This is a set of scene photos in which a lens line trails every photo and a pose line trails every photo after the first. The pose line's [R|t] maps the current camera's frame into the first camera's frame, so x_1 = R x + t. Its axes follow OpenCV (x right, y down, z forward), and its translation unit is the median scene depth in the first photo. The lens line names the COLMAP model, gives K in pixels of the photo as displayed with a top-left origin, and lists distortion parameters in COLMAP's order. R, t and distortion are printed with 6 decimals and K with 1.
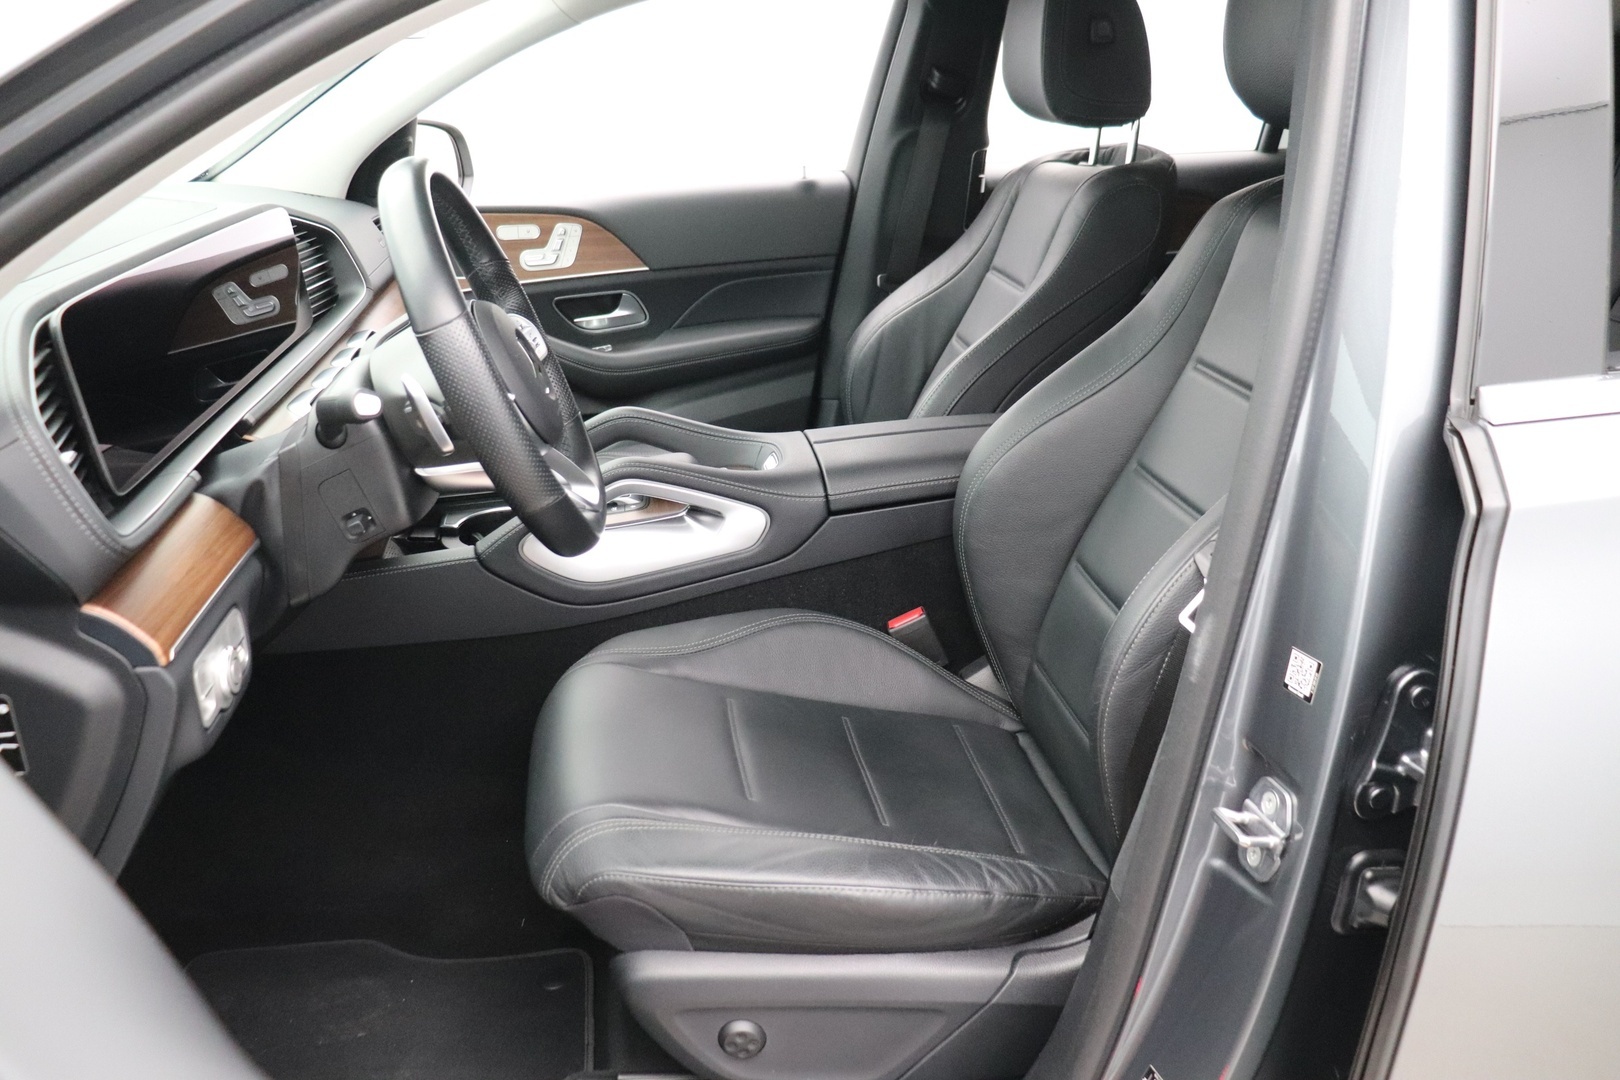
lens RADIAL K [[1352.8, 0, 797.1], [0, 1352.8, 543.4], [0, 0, 1]] dist [-0.146696, 0.111075]
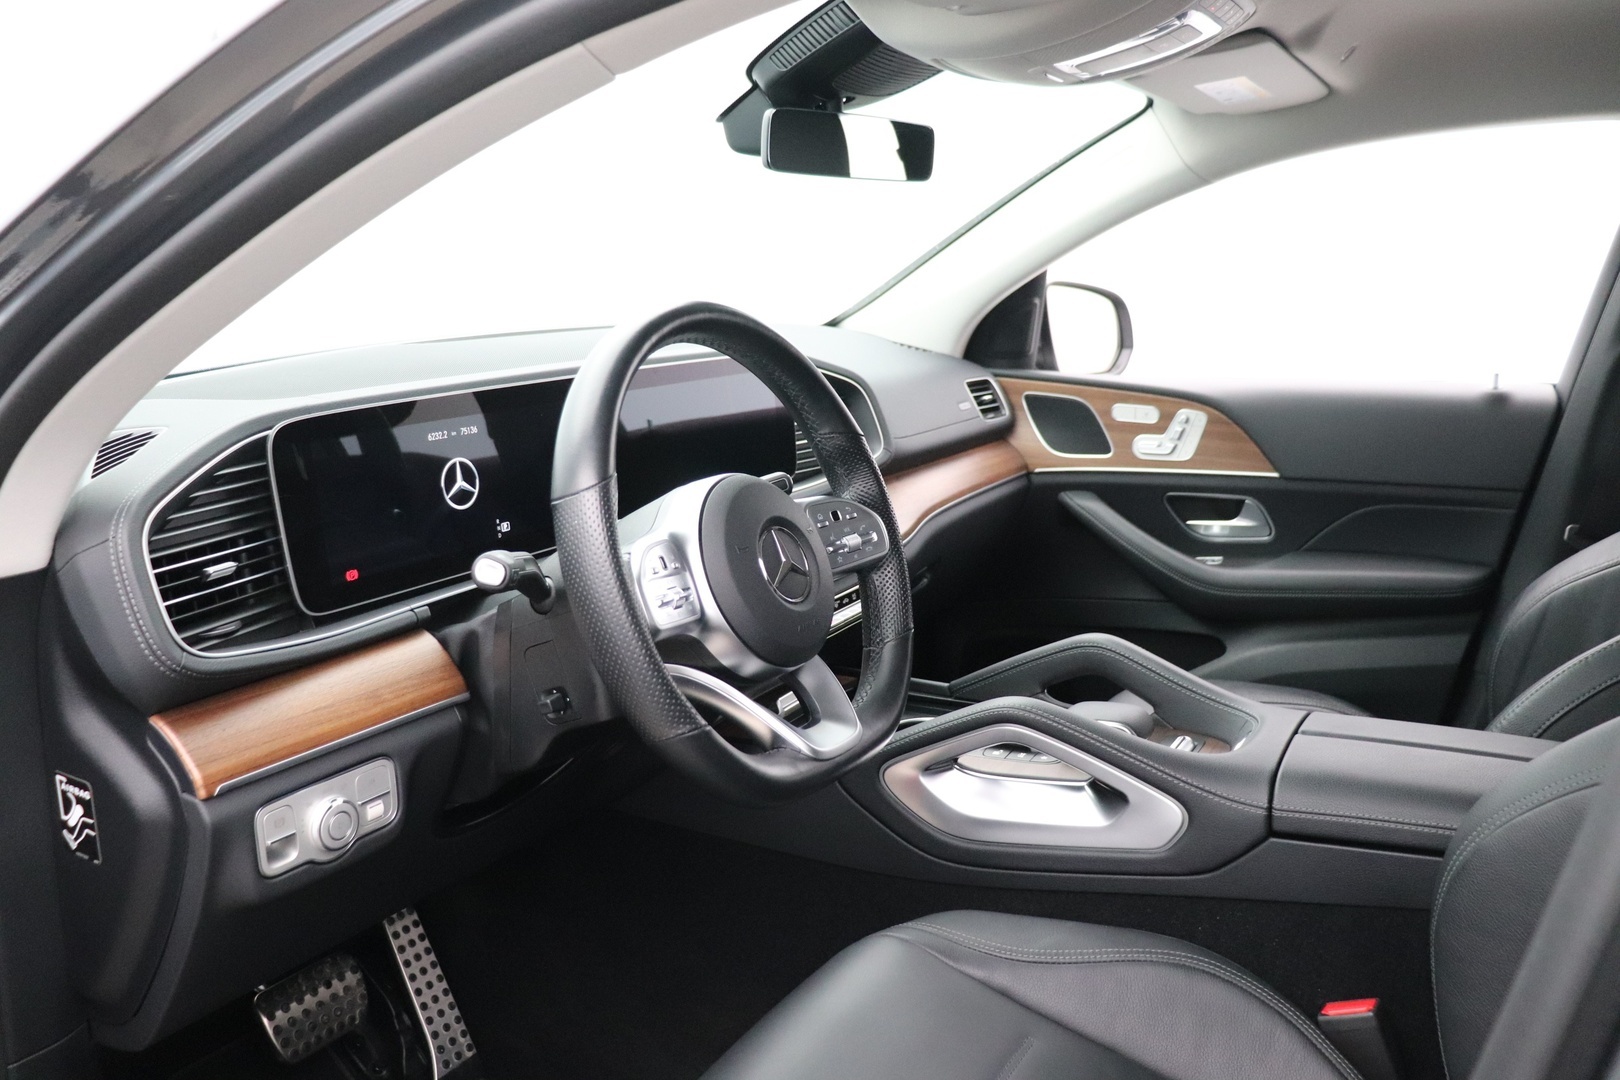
lens RADIAL K [[1352.8, 0, 797.1], [0, 1352.8, 543.4], [0, 0, 1]] dist [-0.146696, 0.111075]
pose [[0.786652, 0.158481, -0.596710, 0.154680], [-0.232251, 0.971462, -0.048169, -0.055474], [0.572047, 0.176479, 0.801010, 0.179608]]
